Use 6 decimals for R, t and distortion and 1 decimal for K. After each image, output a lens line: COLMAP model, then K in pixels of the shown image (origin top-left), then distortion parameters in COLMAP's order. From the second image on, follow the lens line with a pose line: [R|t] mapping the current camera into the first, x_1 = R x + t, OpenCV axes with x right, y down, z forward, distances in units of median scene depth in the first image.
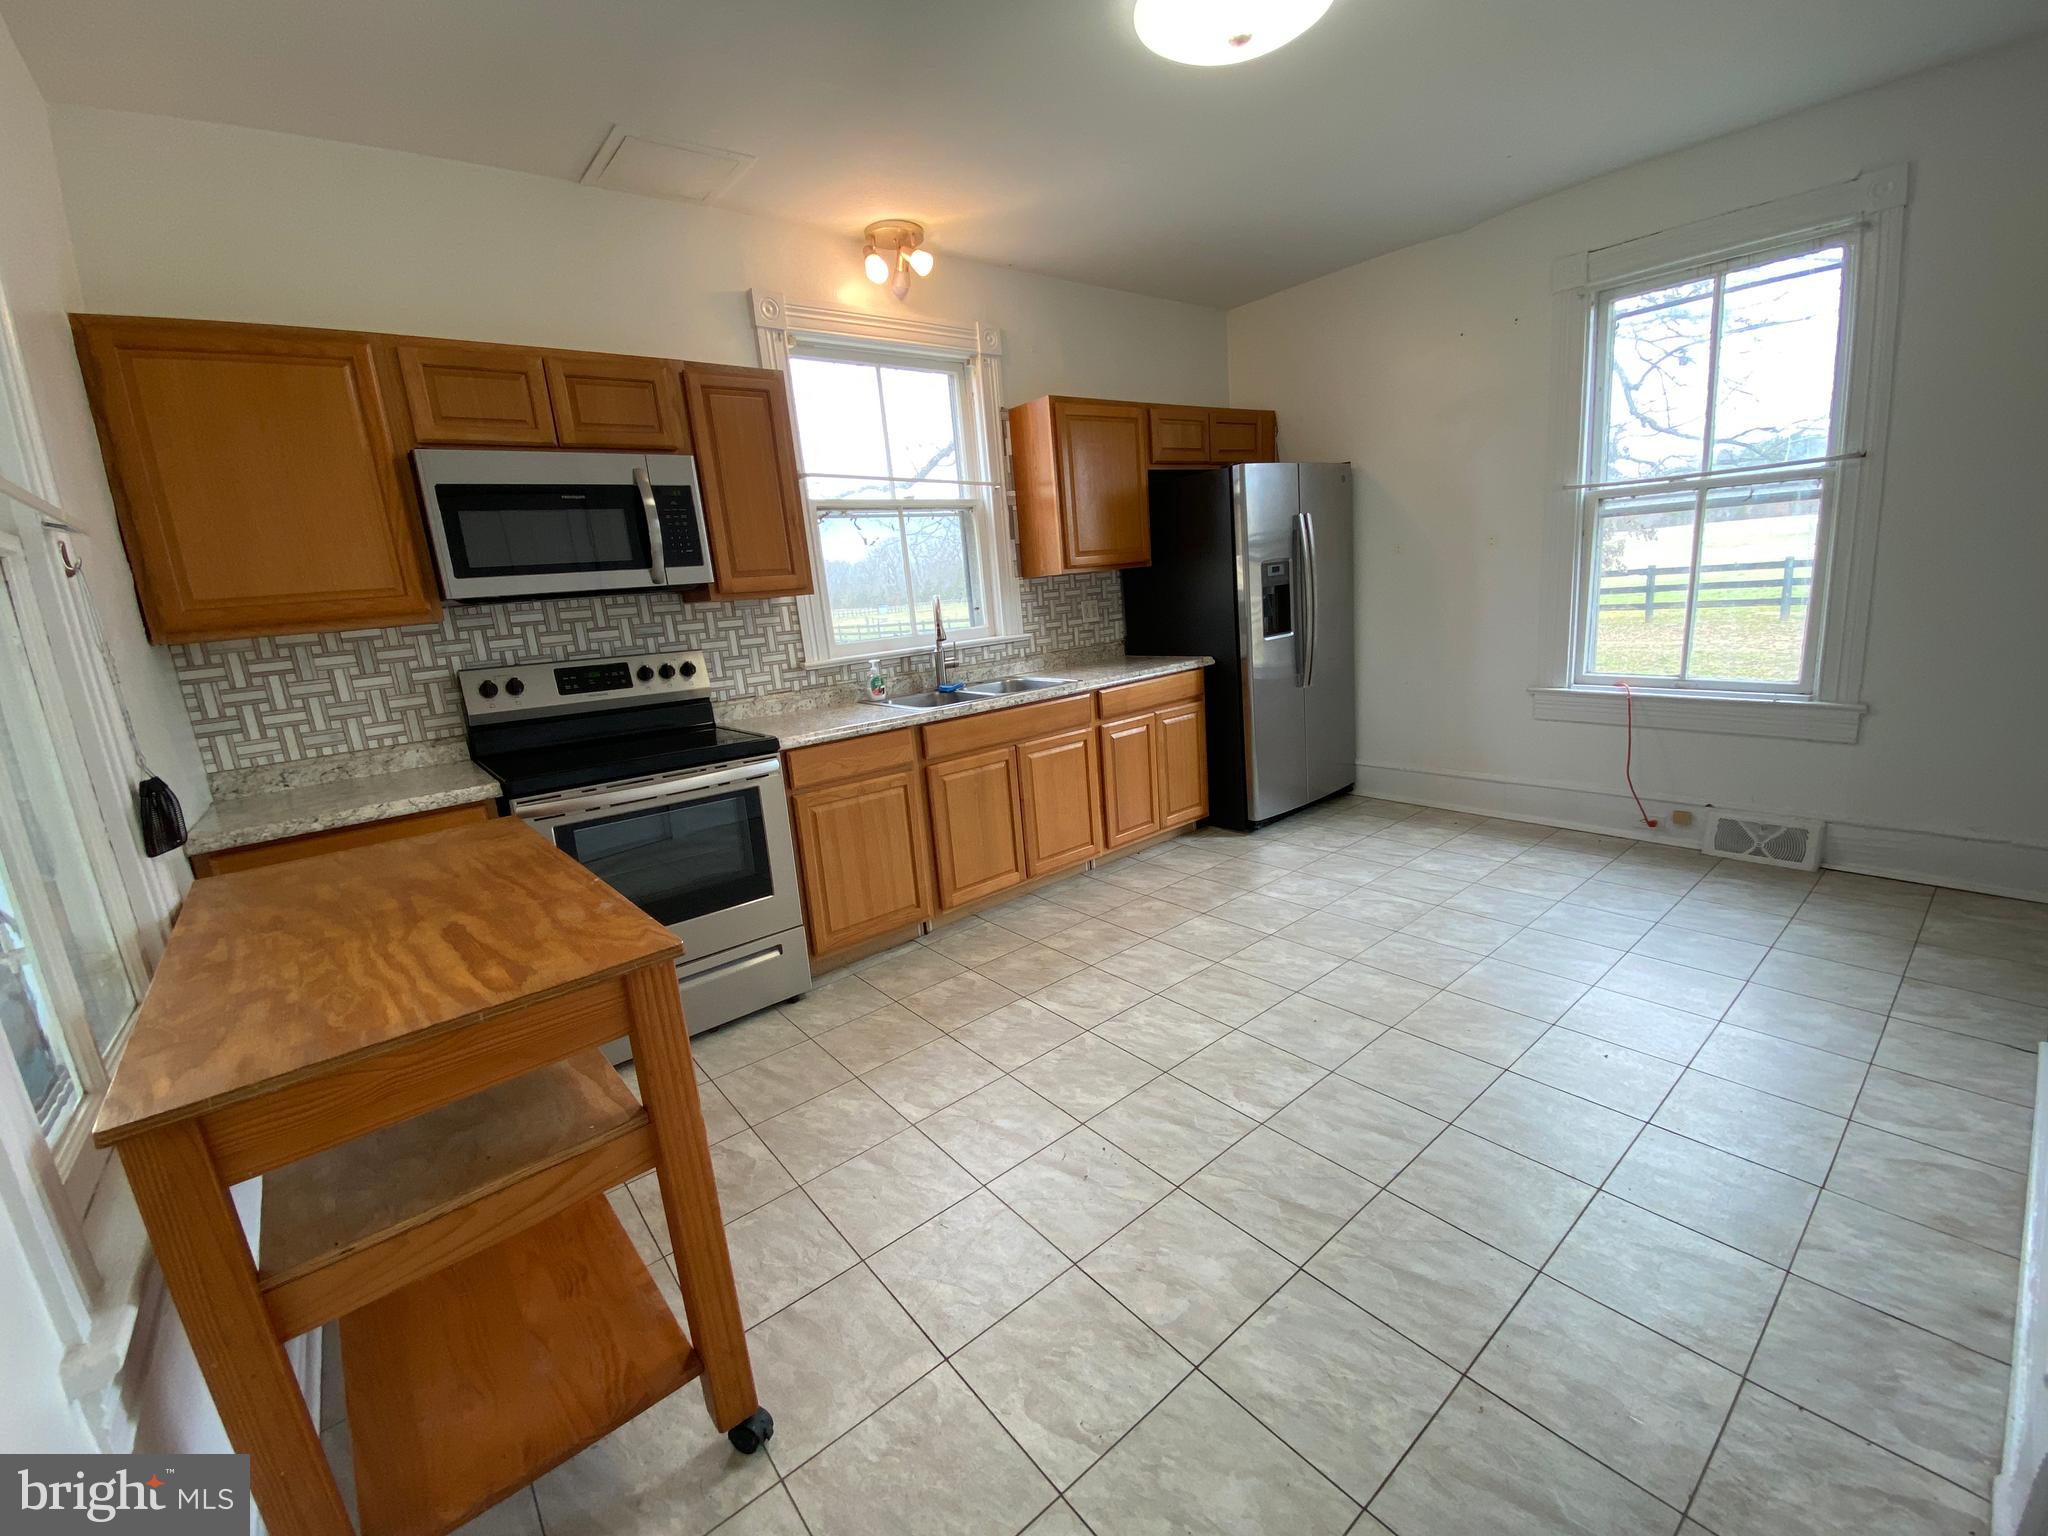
lens RADIAL K [[837.8, 0, 1026.0], [0, 837.8, 769.4], [0, 0, 1]] dist [0.023589, -0.021373]
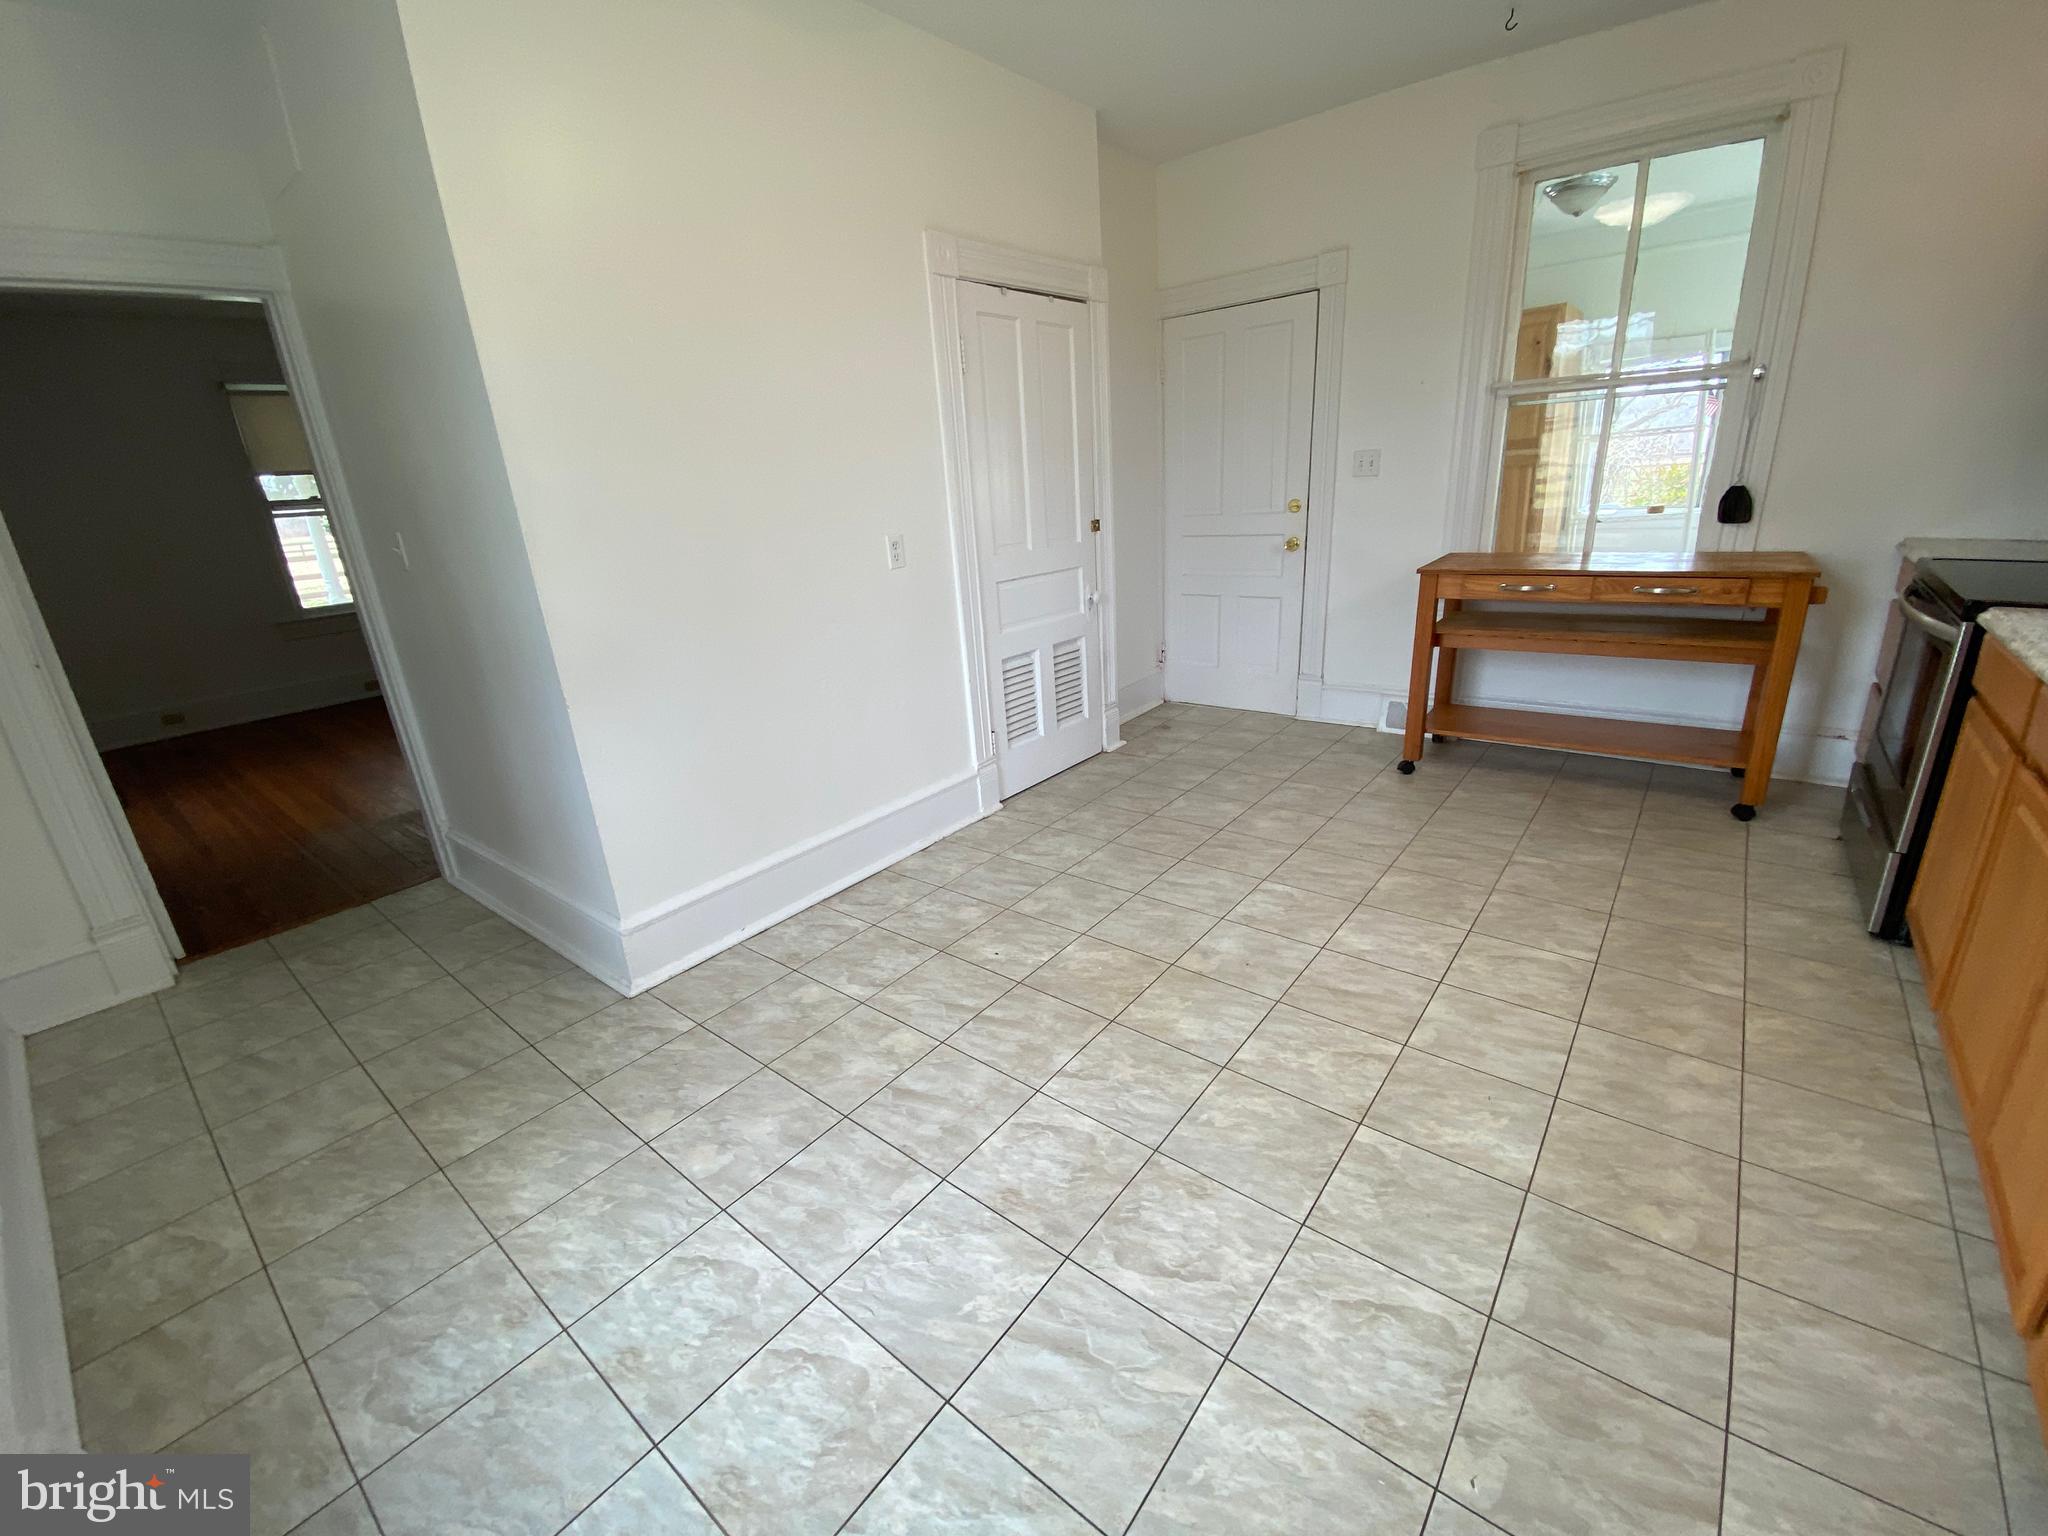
lens RADIAL K [[813.7, 0, 1030.8], [0, 813.7, 777.3], [0, 0, 1]] dist [0.048265, -0.033046]
pose [[-0.968647, 0.203286, -0.142820, 0.523912], [0.095058, 0.834383, 0.542926, -0.315039], [0.229536, 0.512328, -0.827547, 1.251634]]
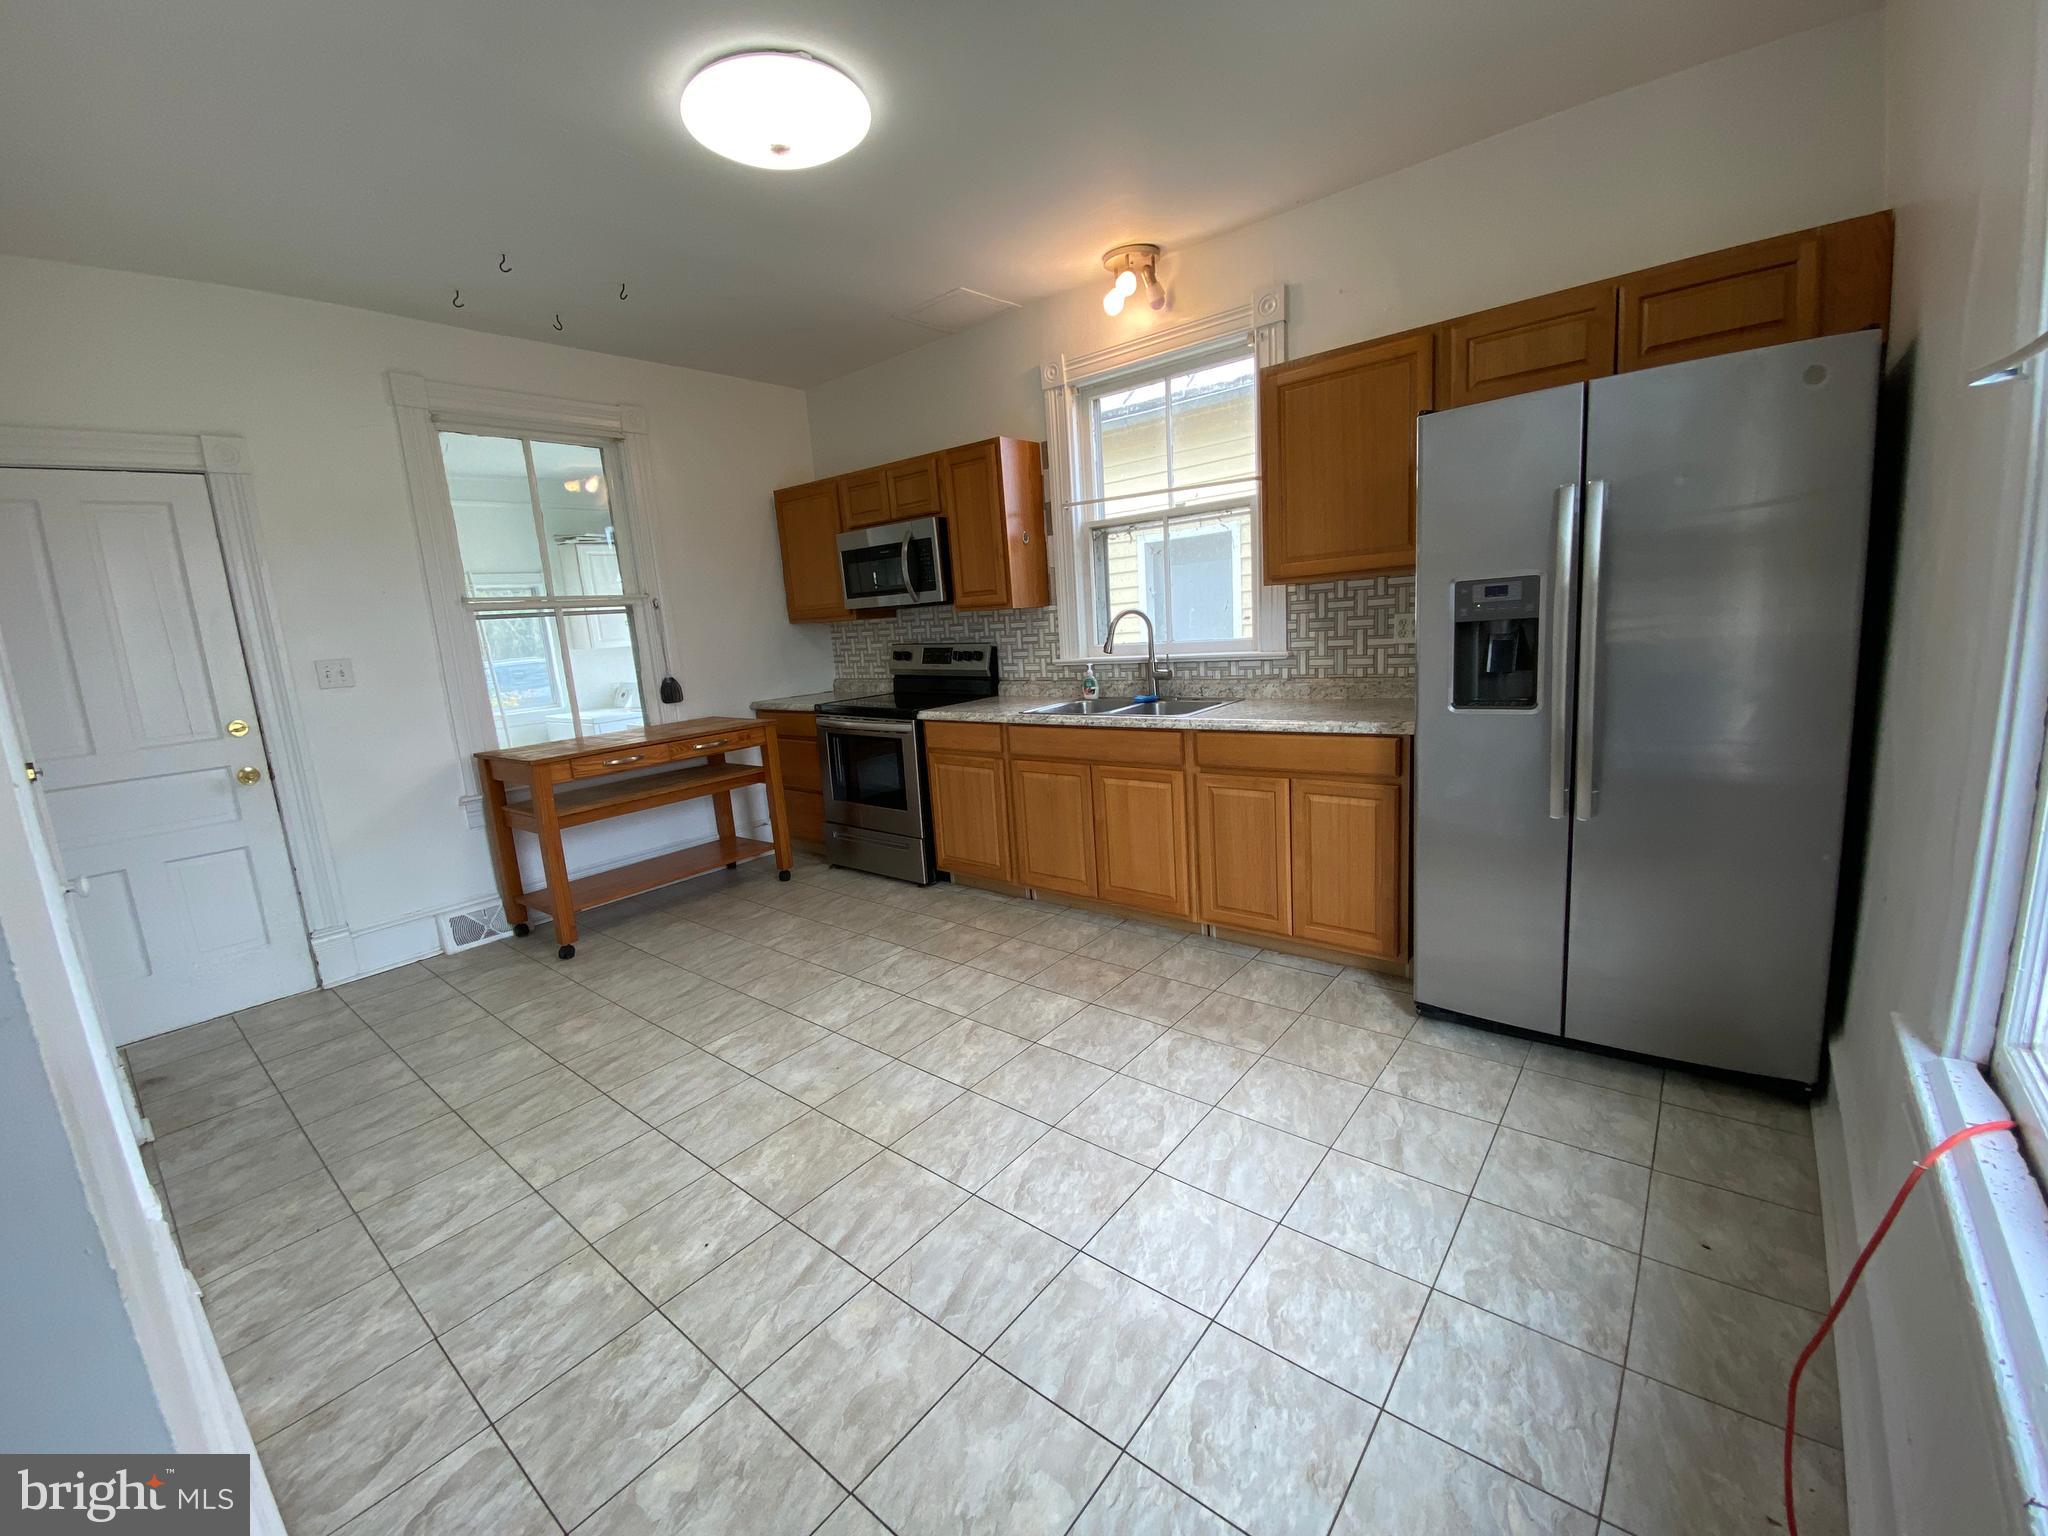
lens RADIAL K [[838.9, 0, 1014.4], [0, 838.9, 764.6], [0, 0, 1]] dist [0.066034, -0.044955]
pose [[0.183190, 0.239840, -0.953372, 1.005843], [-0.155332, 0.964663, 0.212833, -0.246919], [0.970728, 0.109100, 0.213972, 0.740771]]
